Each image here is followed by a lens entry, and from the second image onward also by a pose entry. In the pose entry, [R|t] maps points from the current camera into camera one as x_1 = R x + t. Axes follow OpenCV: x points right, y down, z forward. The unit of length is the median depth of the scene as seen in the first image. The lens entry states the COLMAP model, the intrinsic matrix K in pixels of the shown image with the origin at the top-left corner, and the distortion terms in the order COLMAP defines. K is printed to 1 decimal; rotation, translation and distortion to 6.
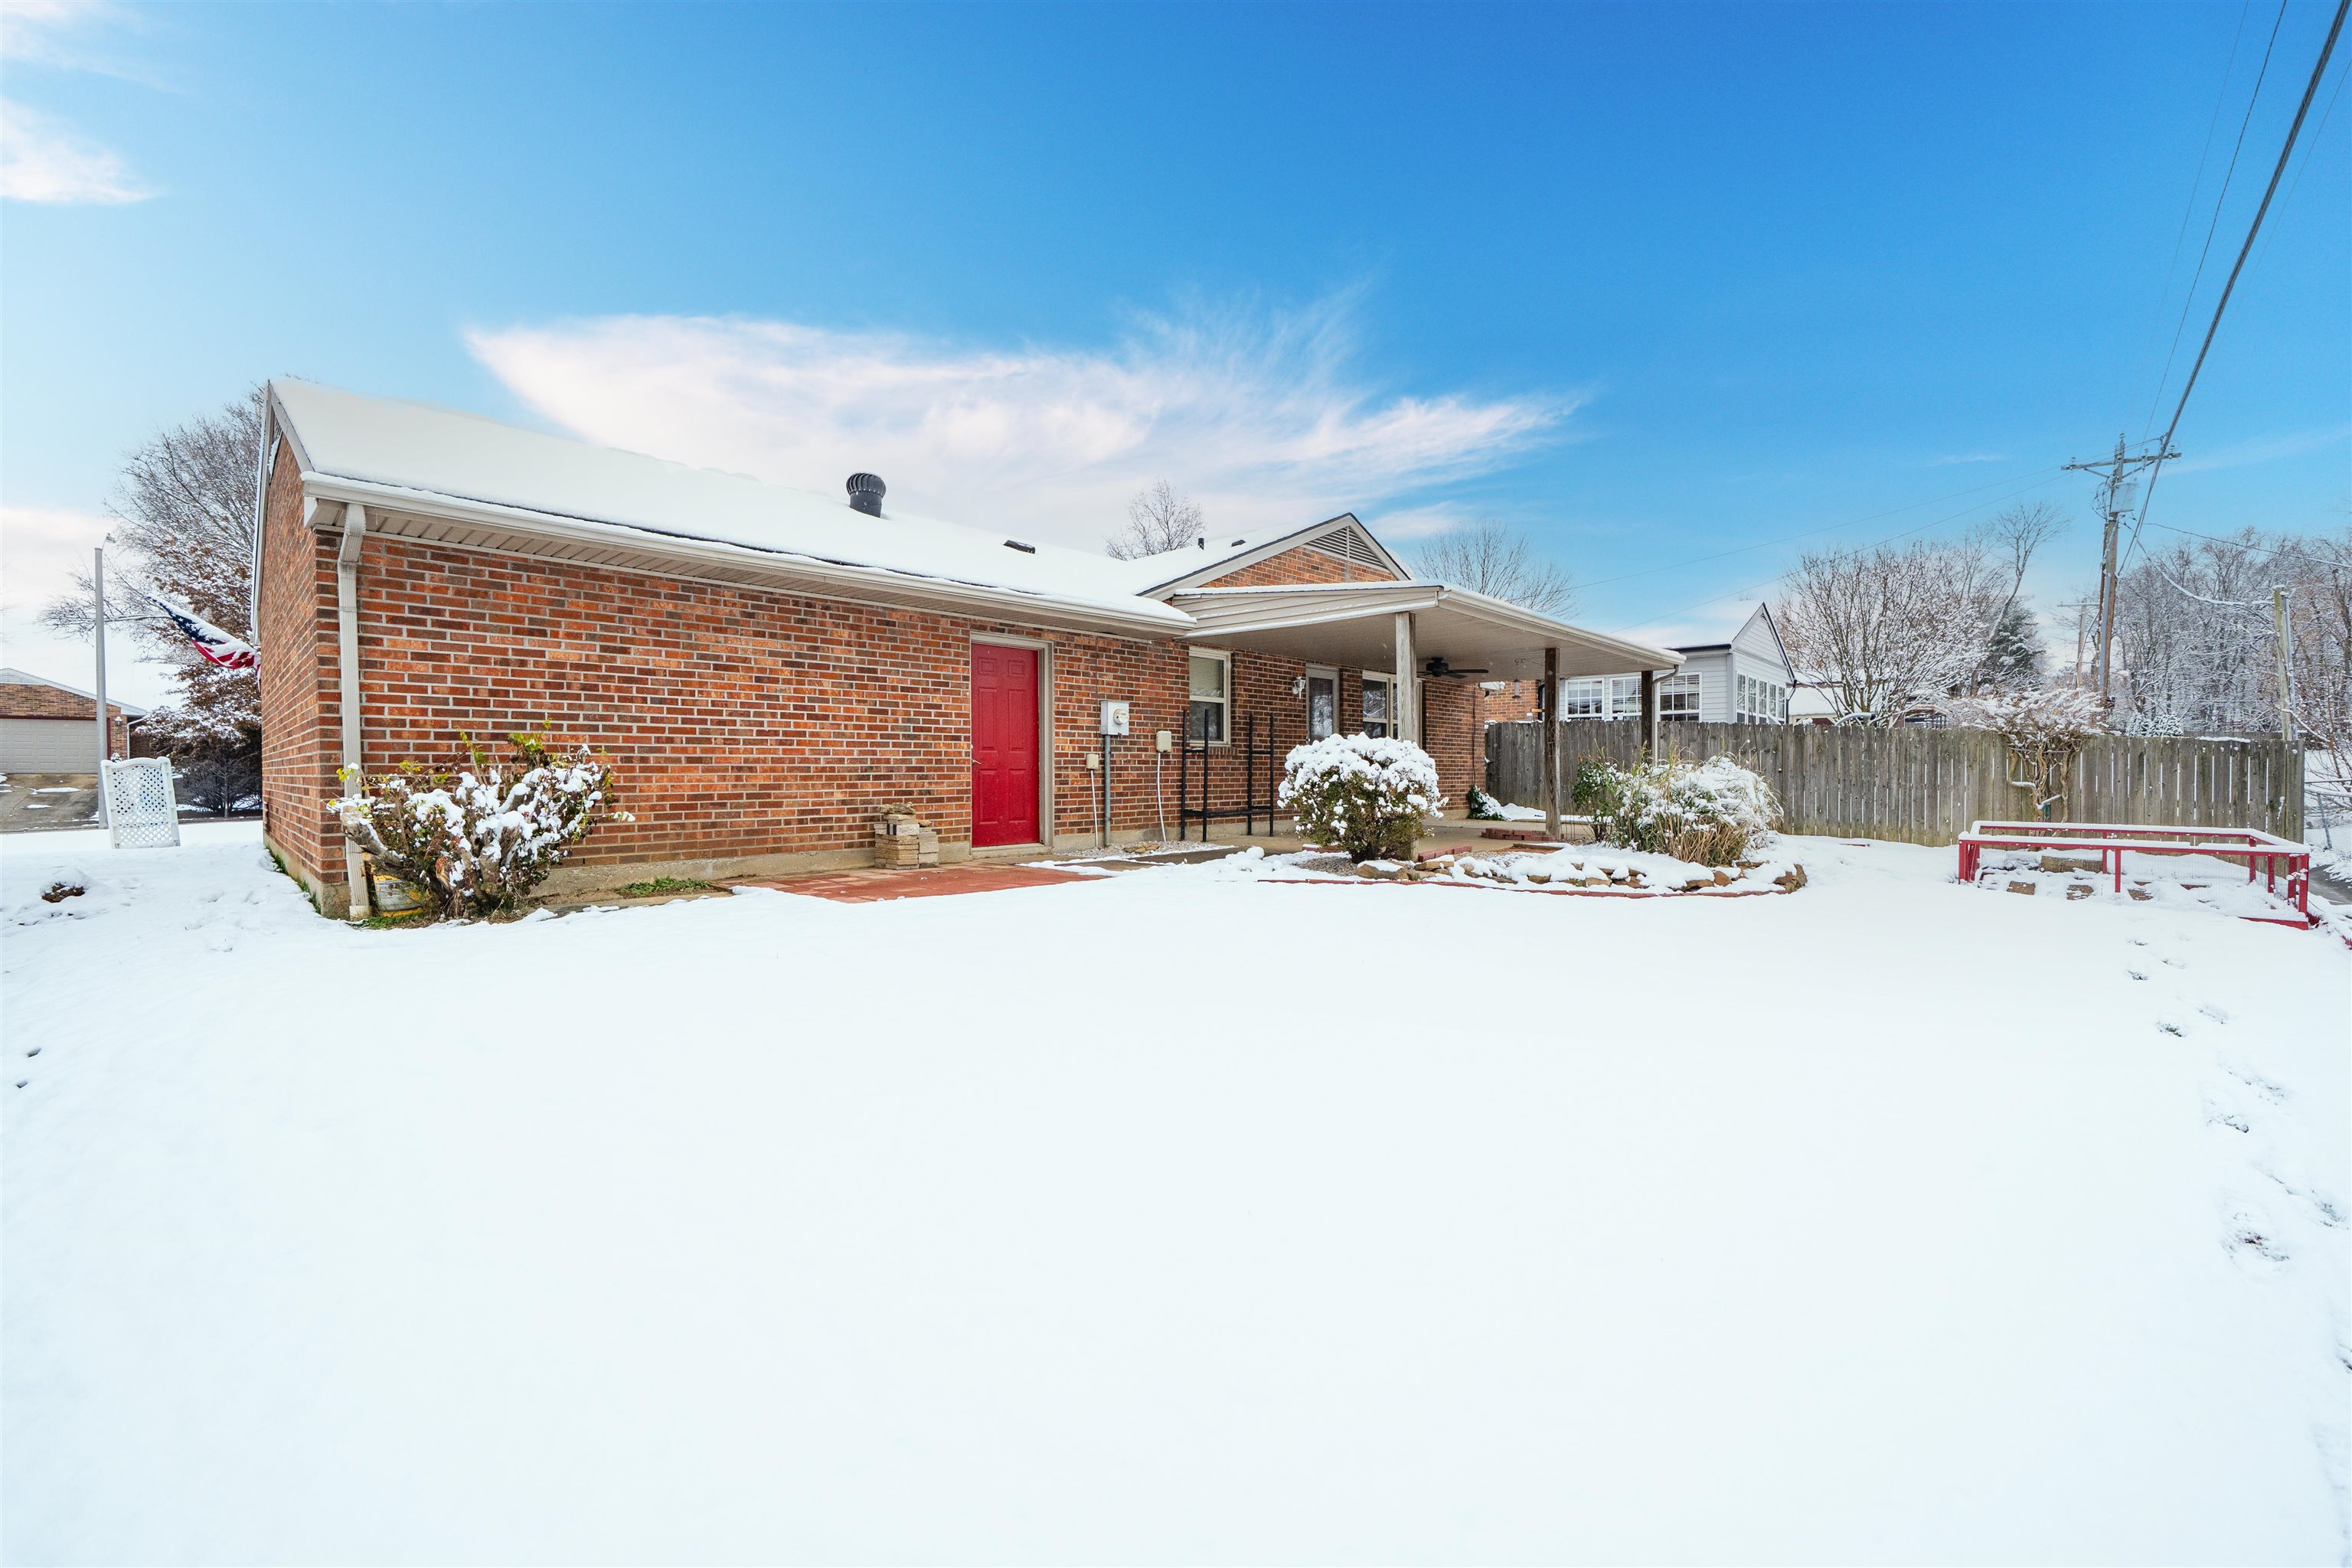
lens RADIAL K [[950.9, 0, 1186.2], [0, 950.9, 782.6], [0, 0, 1]] dist [0.003593, 0.000004]
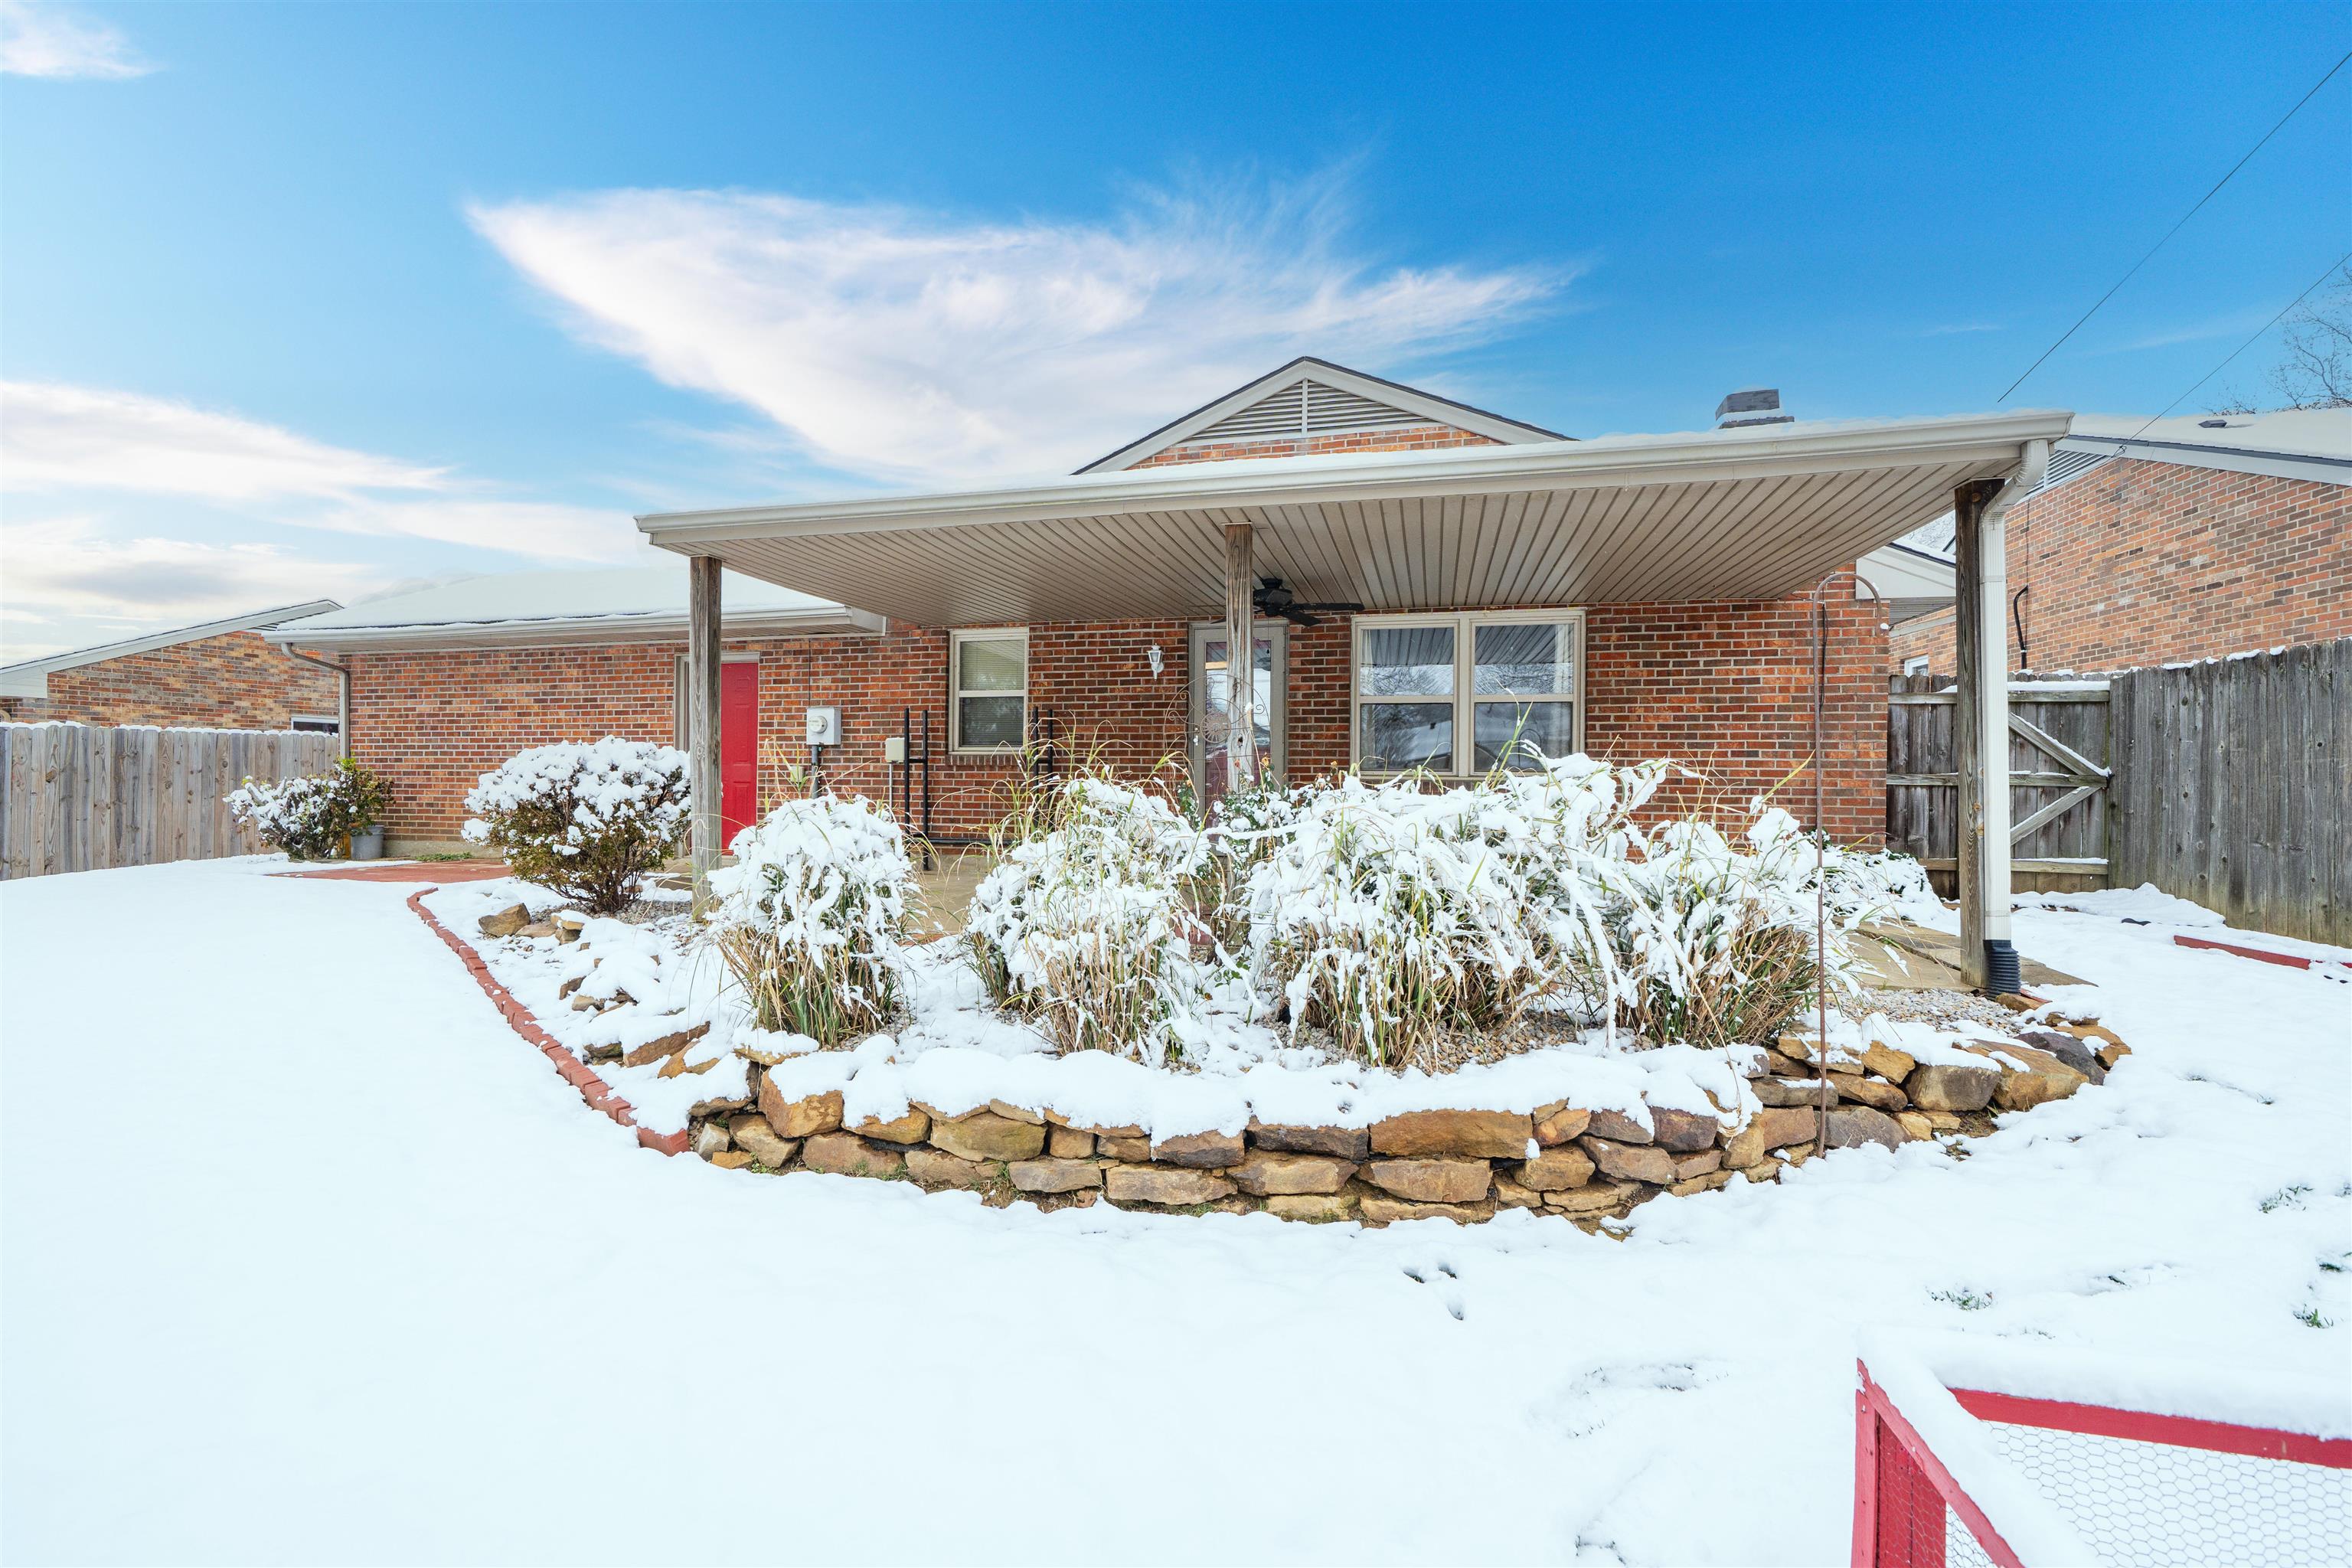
lens RADIAL K [[950.9, 0, 1160.6], [0, 950.9, 771.1], [0, 0, 1]] dist [0.003593, 0.000004]
pose [[0.479008, 0.008341, -0.877771, 0.759350], [-0.013536, 0.999906, 0.002115, -0.027226], [0.877706, 0.010868, 0.479076, 0.738671]]
